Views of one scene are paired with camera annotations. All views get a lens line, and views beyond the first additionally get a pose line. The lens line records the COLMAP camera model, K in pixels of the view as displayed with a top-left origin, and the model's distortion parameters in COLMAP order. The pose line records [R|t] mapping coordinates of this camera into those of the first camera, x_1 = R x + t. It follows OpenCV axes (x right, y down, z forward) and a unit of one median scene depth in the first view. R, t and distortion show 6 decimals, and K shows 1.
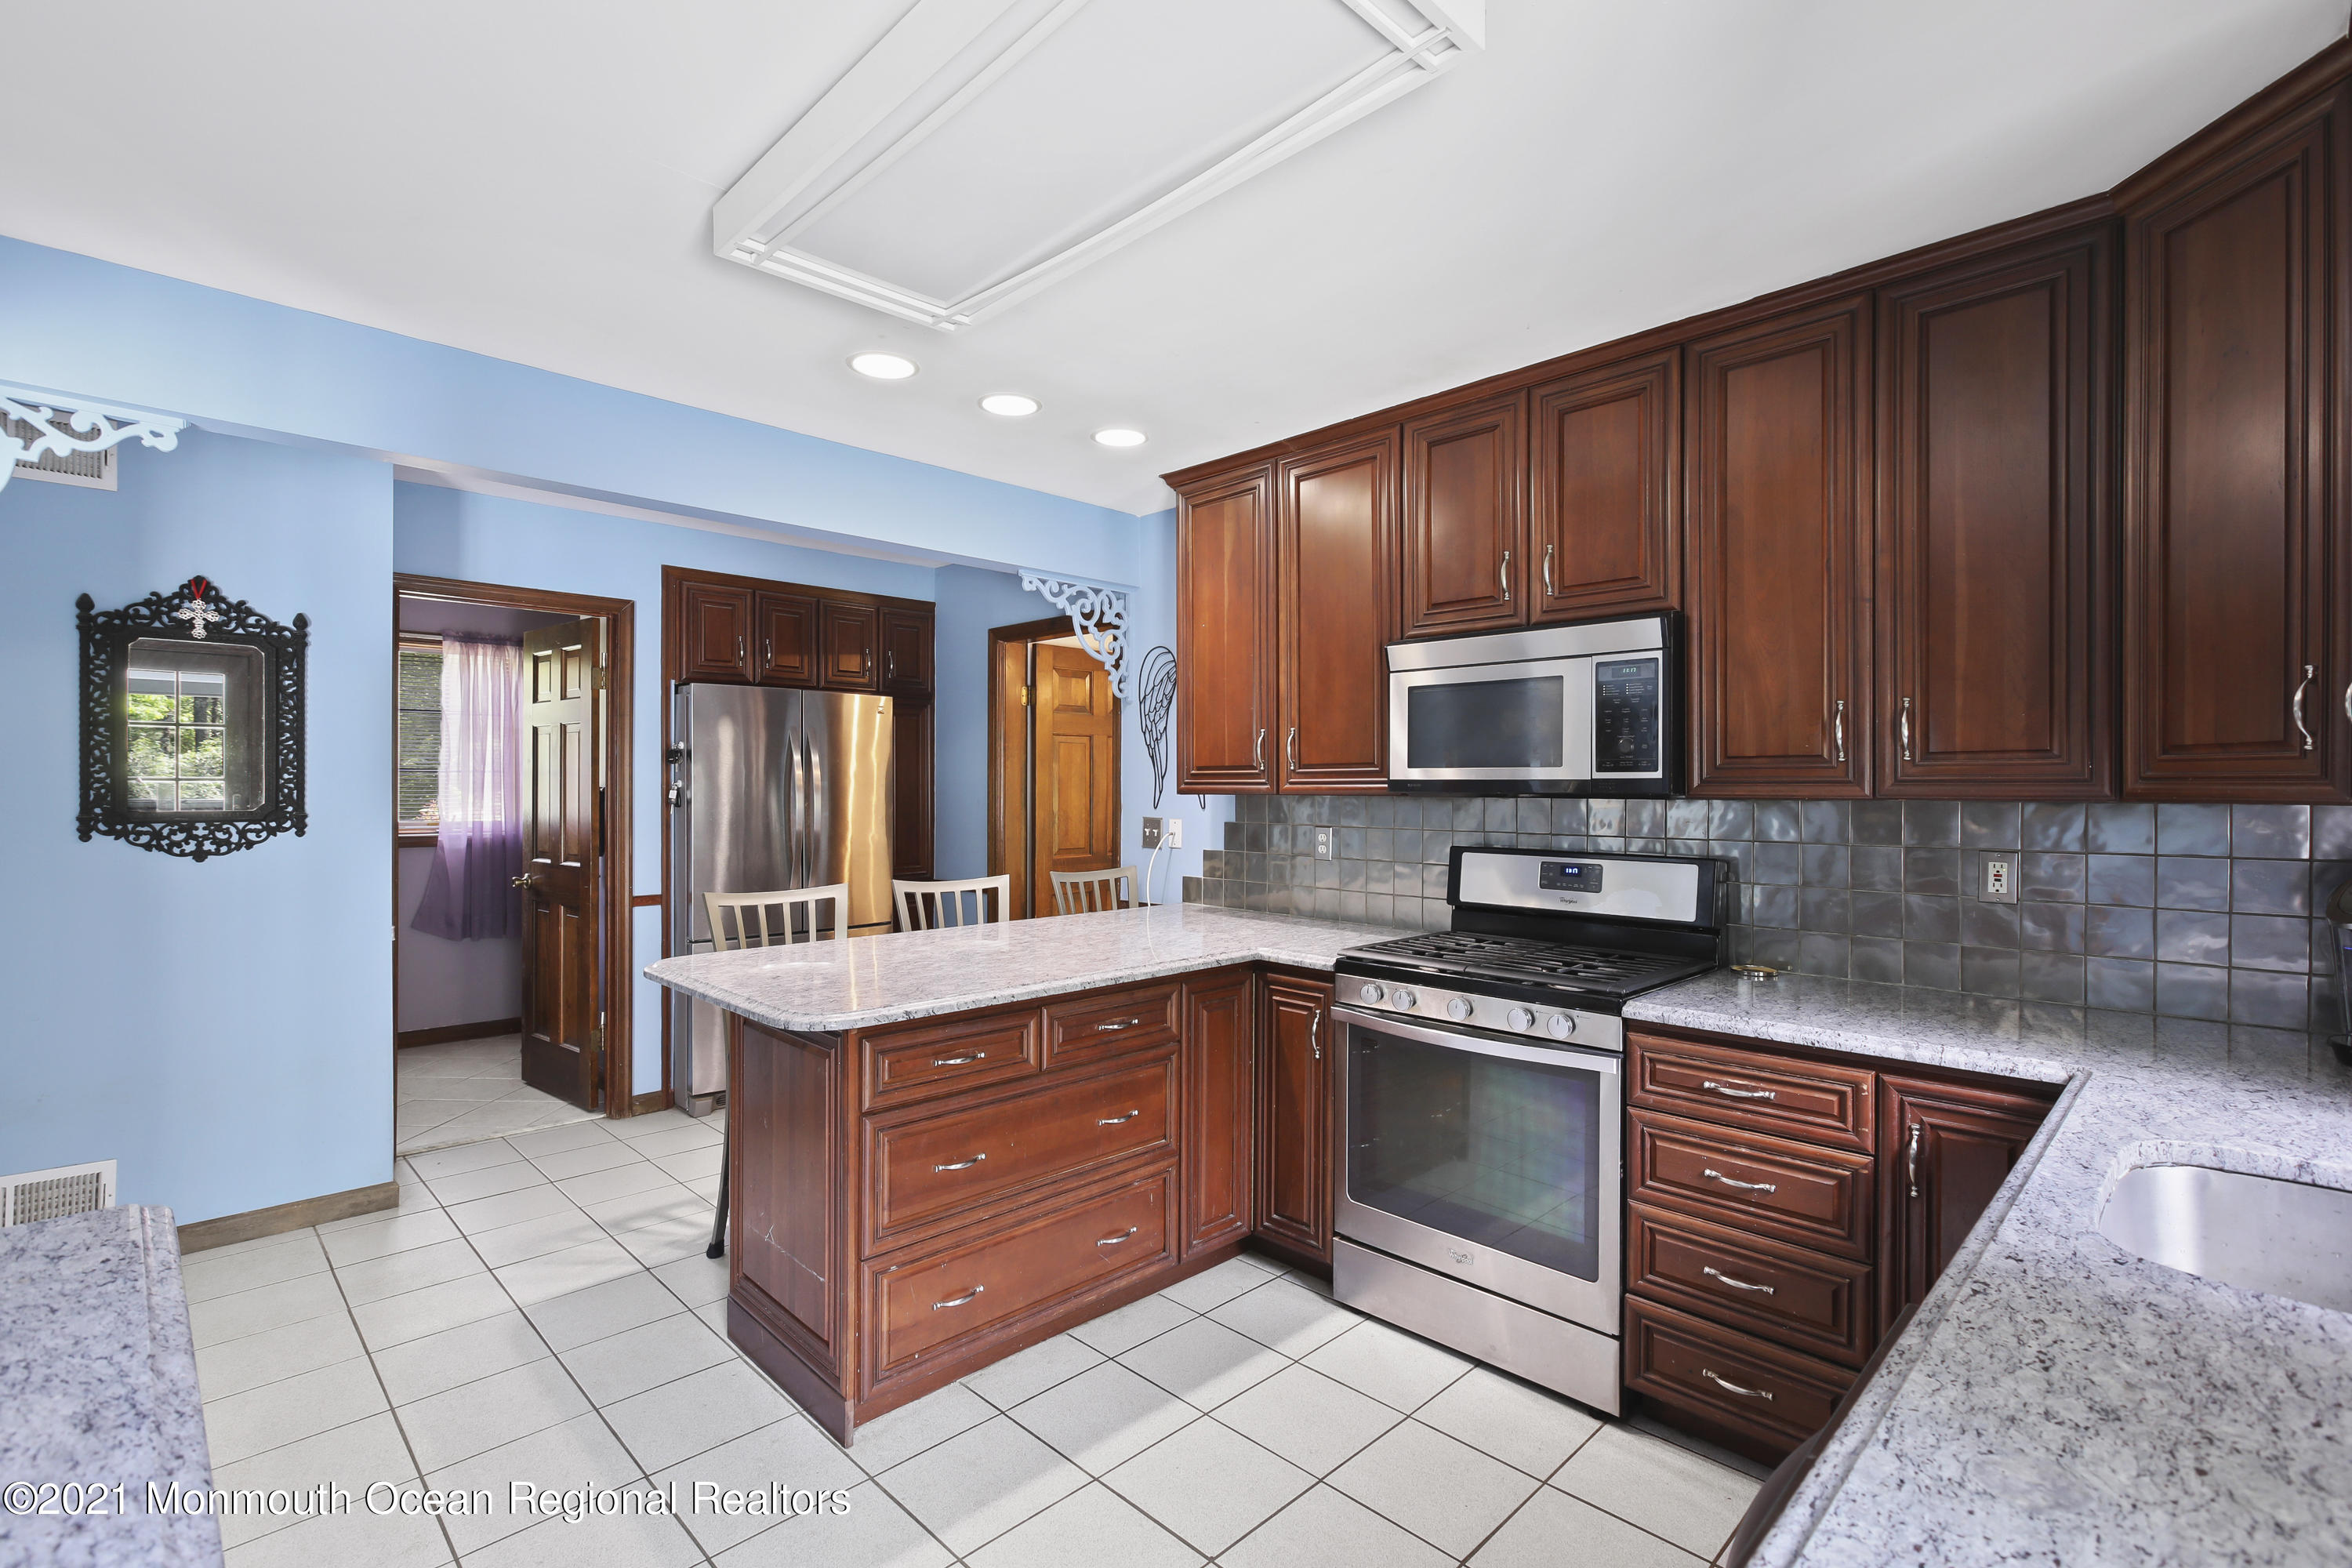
lens RADIAL K [[1059.7, 0, 1173.5], [0, 1059.7, 786.8], [0, 0, 1]] dist [-0.001778, 0.001630]
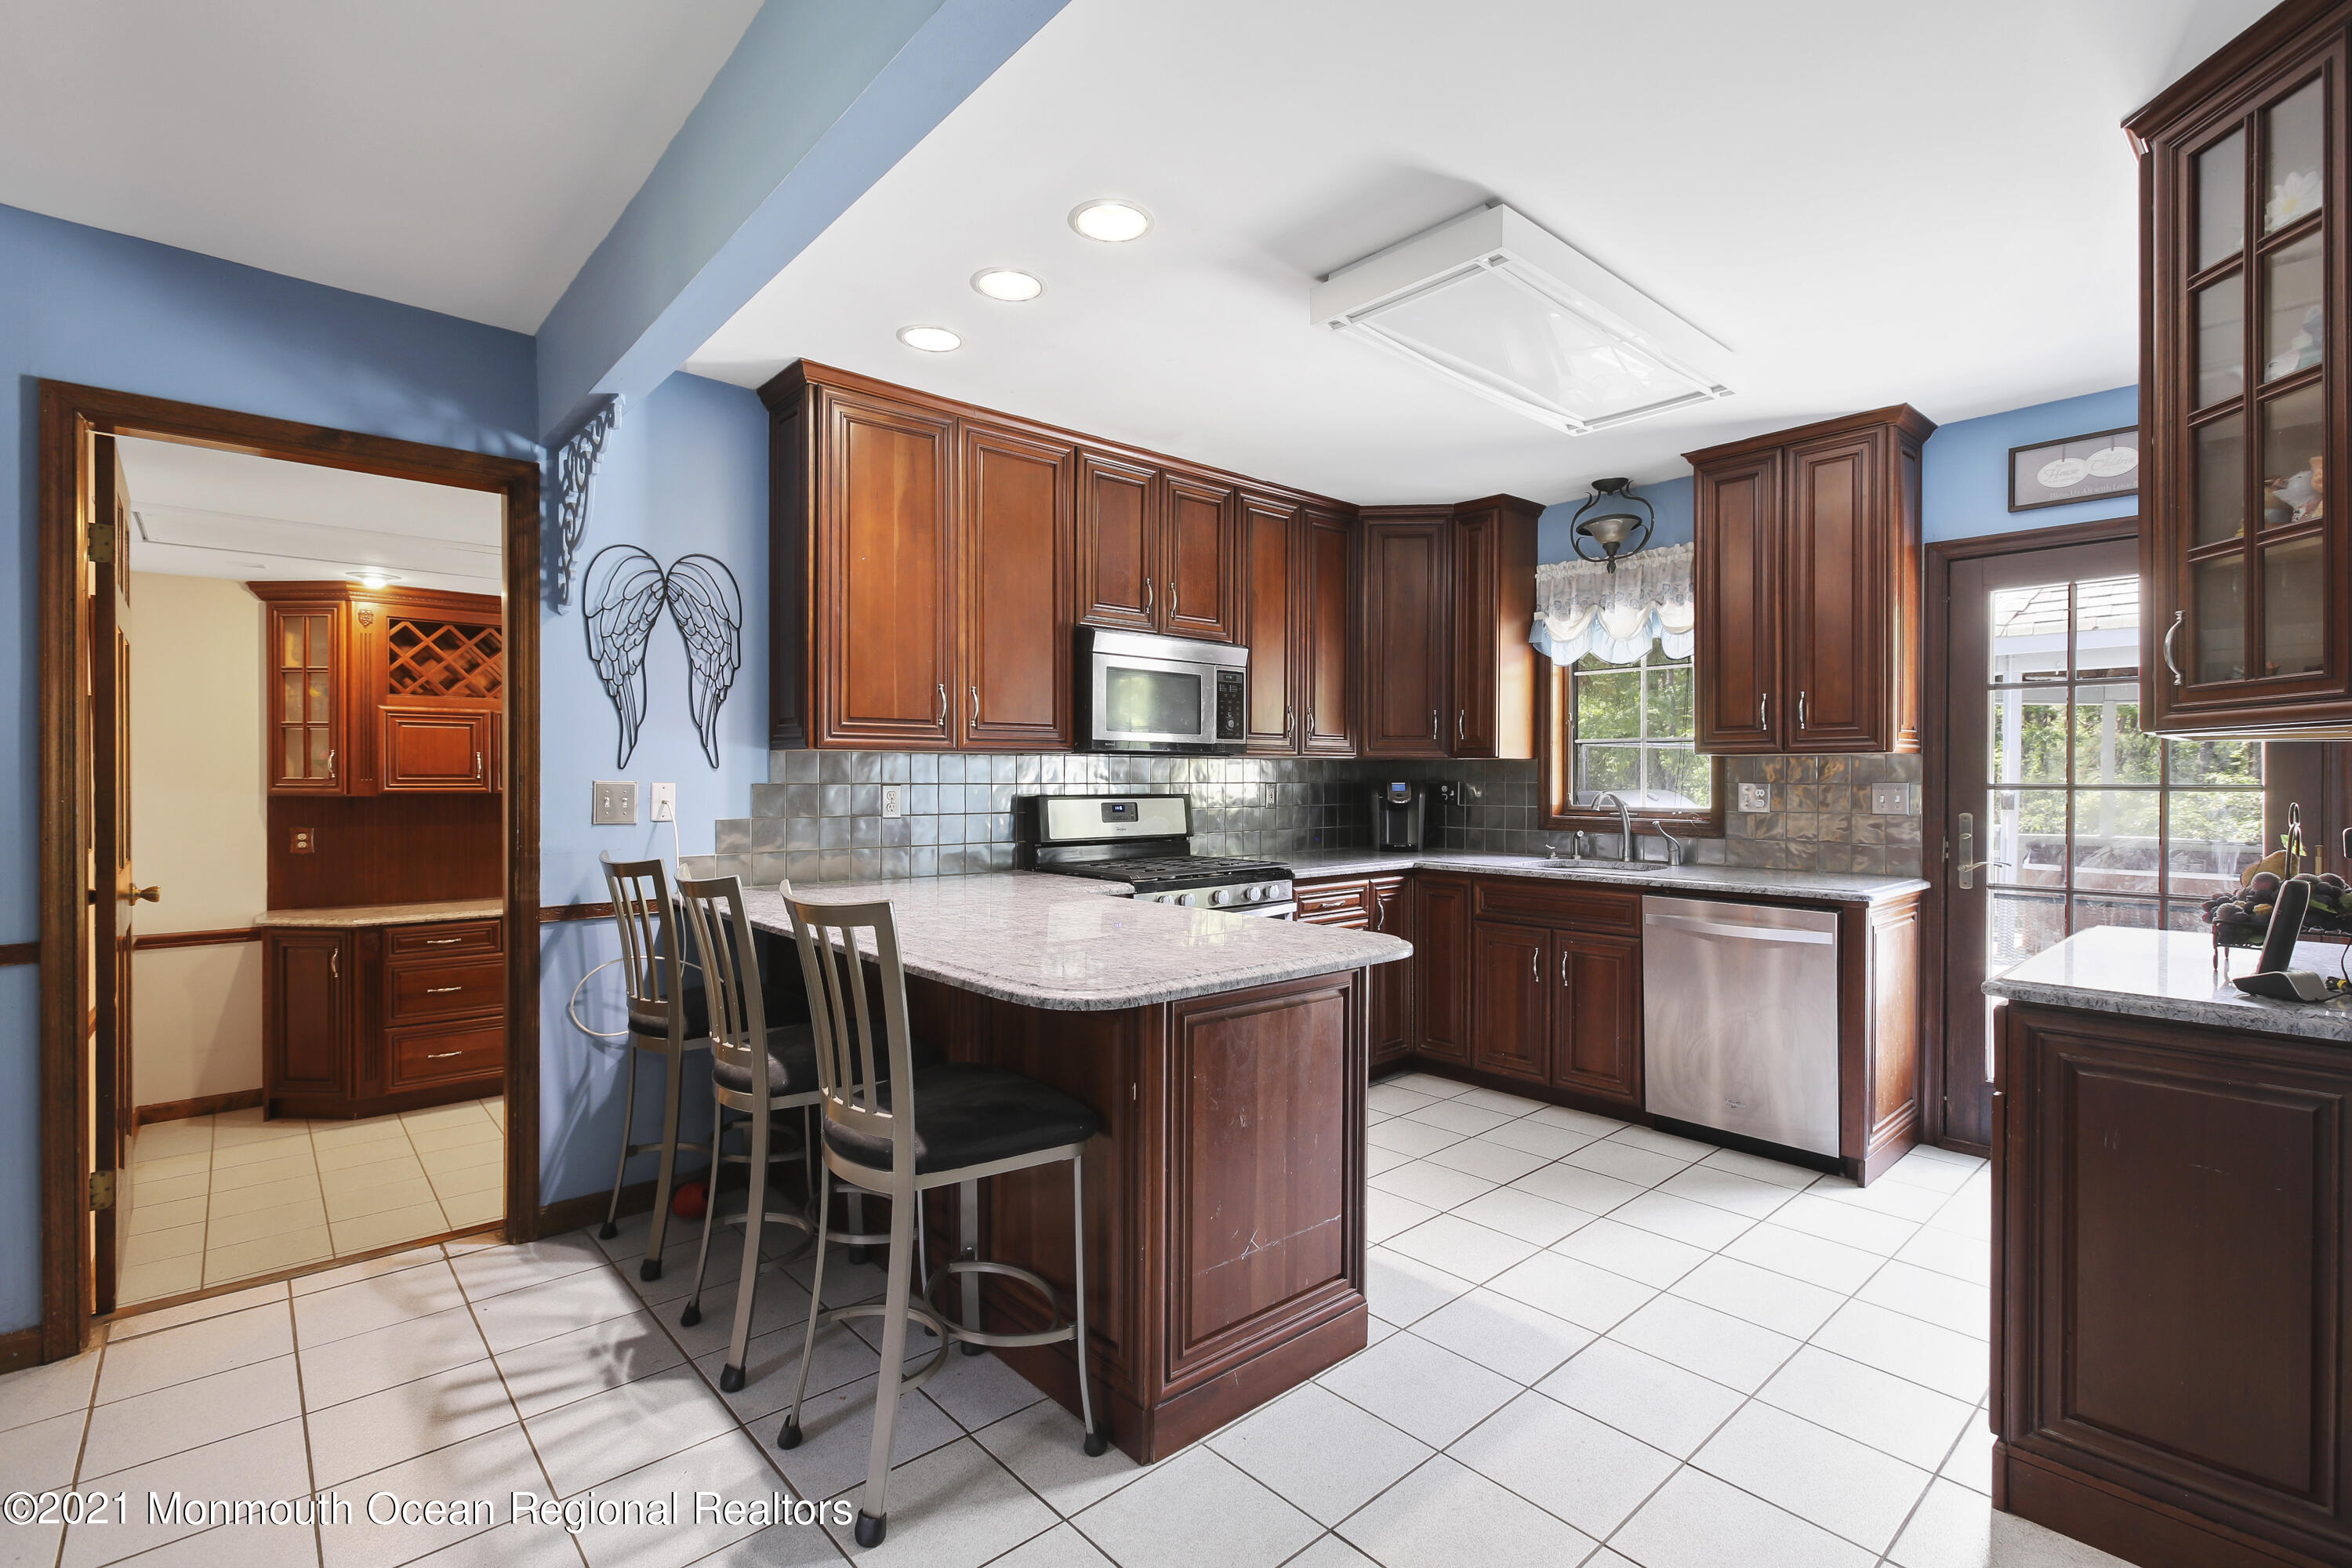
lens RADIAL K [[1059.7, 0, 1190.1], [0, 1059.7, 785.8], [0, 0, 1]] dist [-0.001778, 0.001630]
pose [[0.049812, -0.013002, 0.998674, -1.107740], [-0.002517, 0.999910, 0.013144, 0.033314], [-0.998755, -0.003168, 0.049775, 0.897445]]
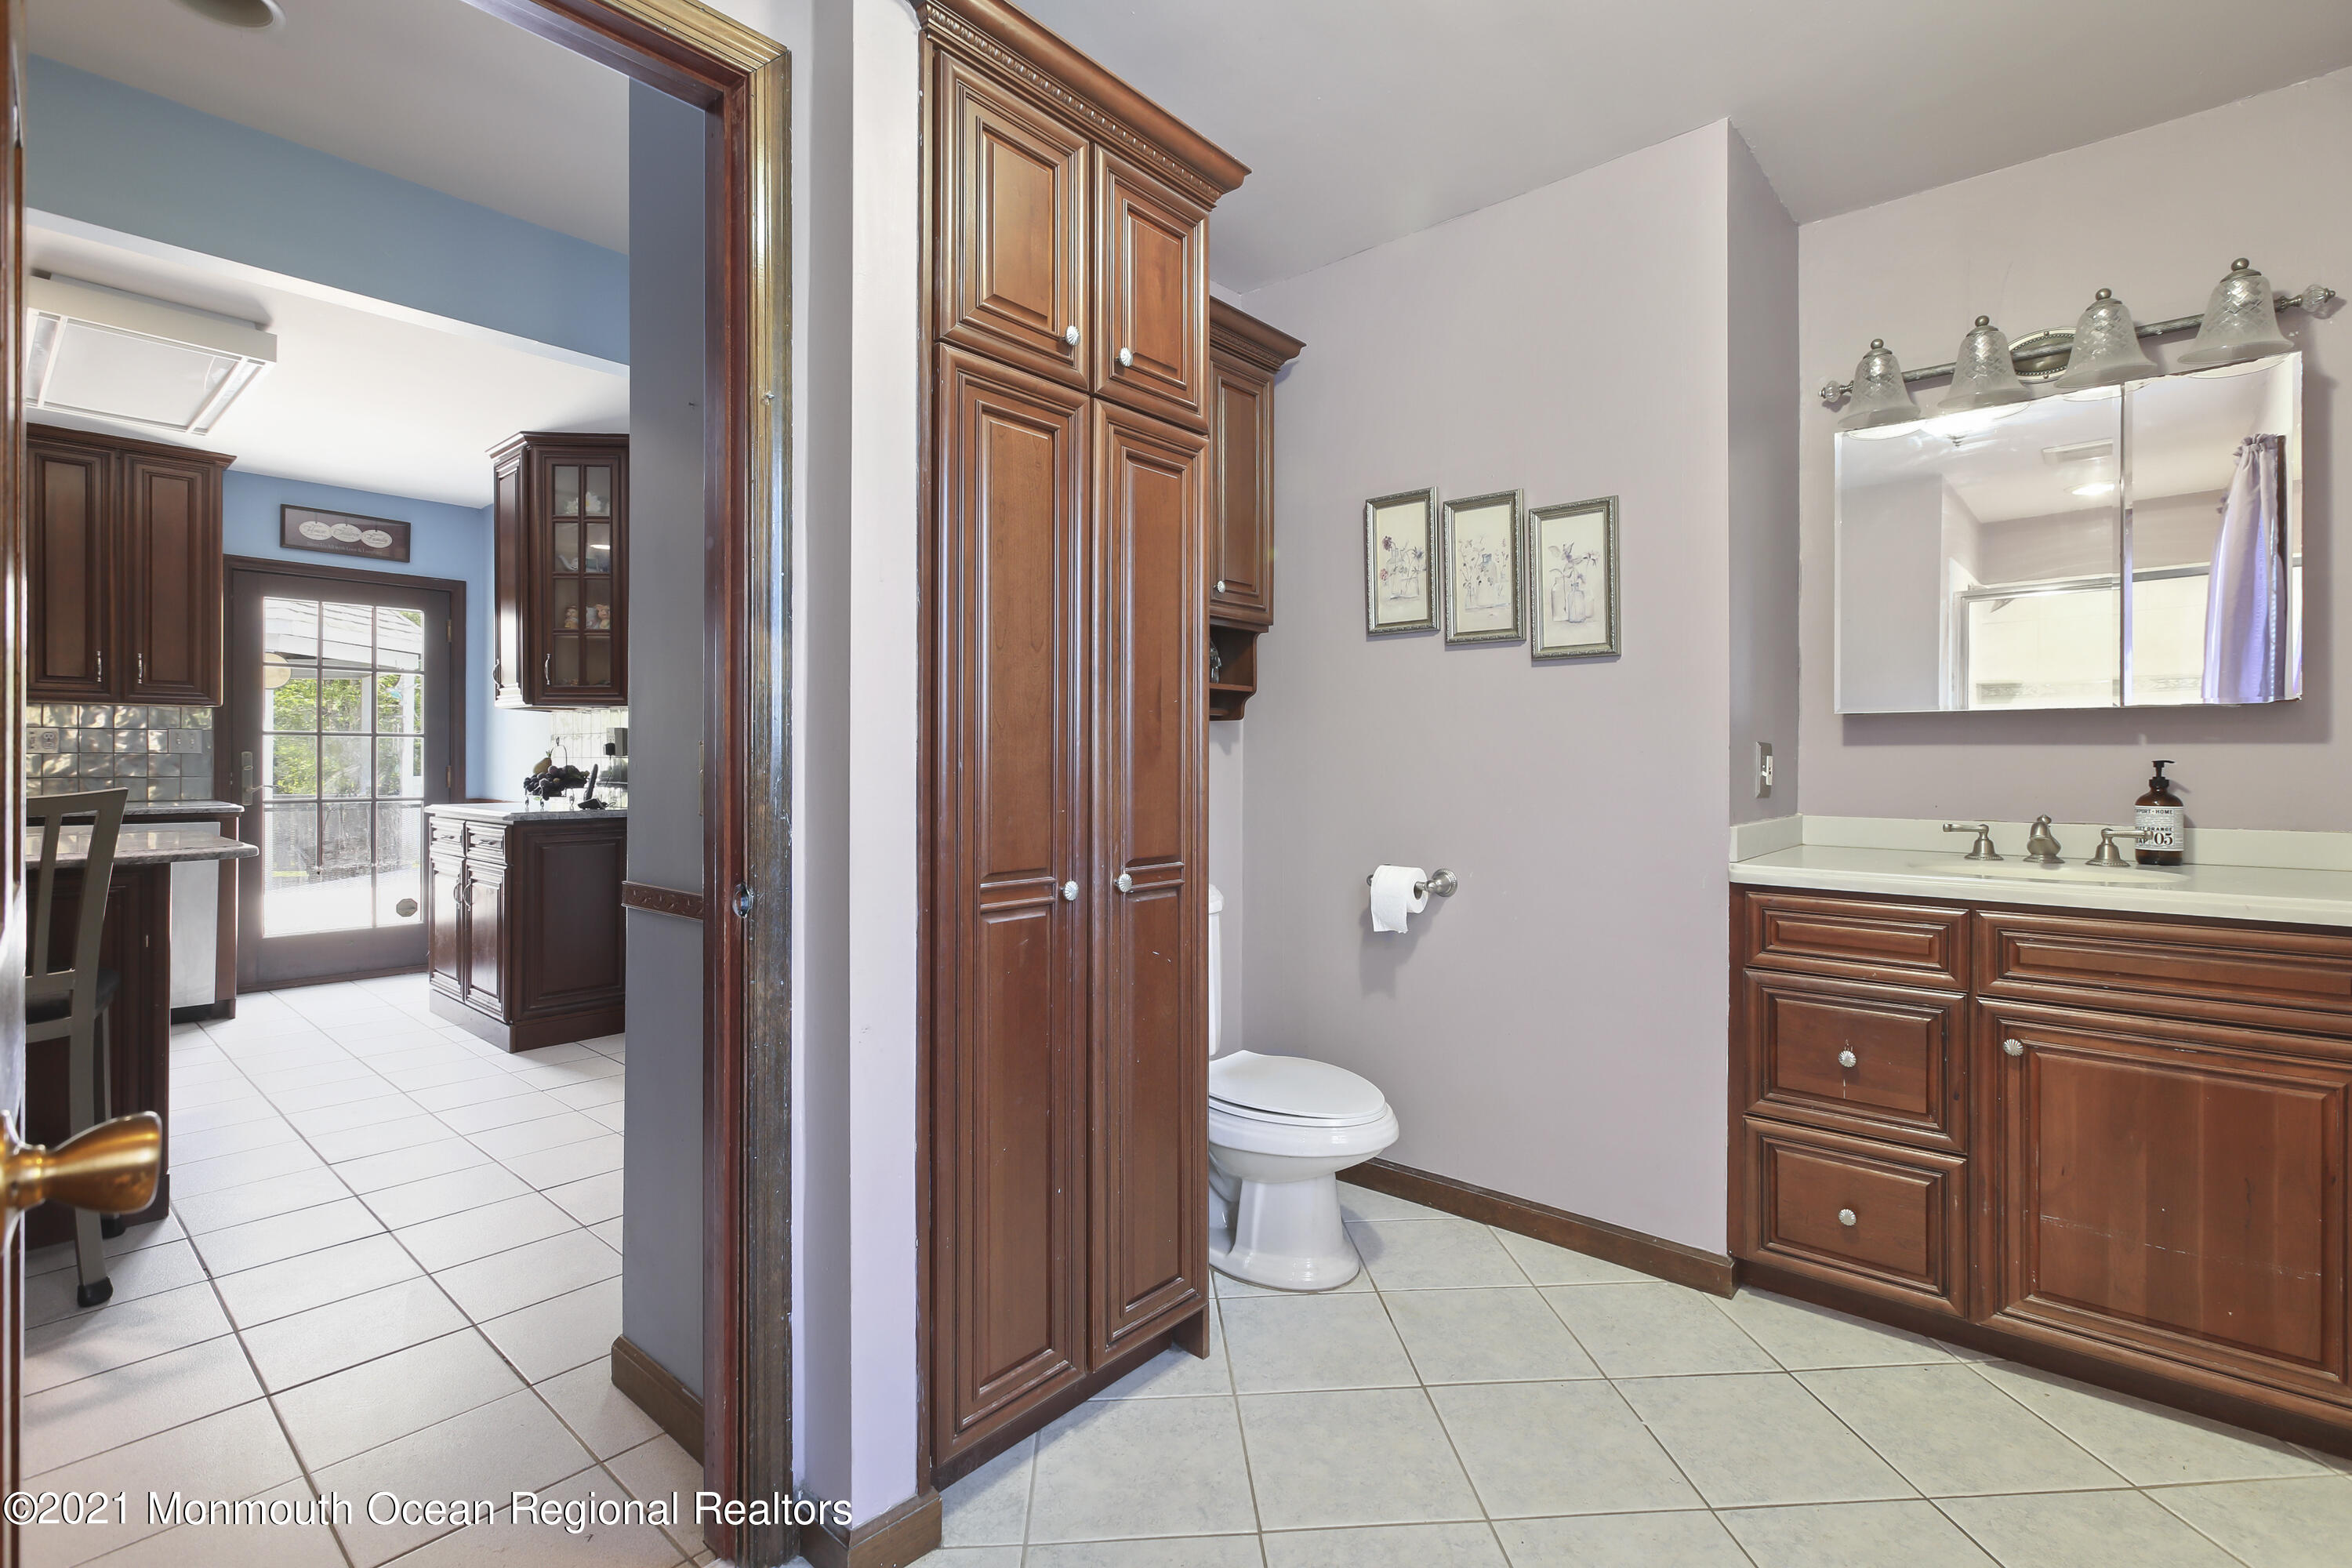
lens RADIAL K [[1059.7, 0, 1165.4], [0, 1059.7, 752.1], [0, 0, 1]] dist [-0.001778, 0.001630]
pose [[-0.998020, -0.009188, -0.062218, -1.234789], [-0.008925, 0.999950, -0.004506, 0.077724], [0.062256, -0.003942, -0.998052, 1.956235]]
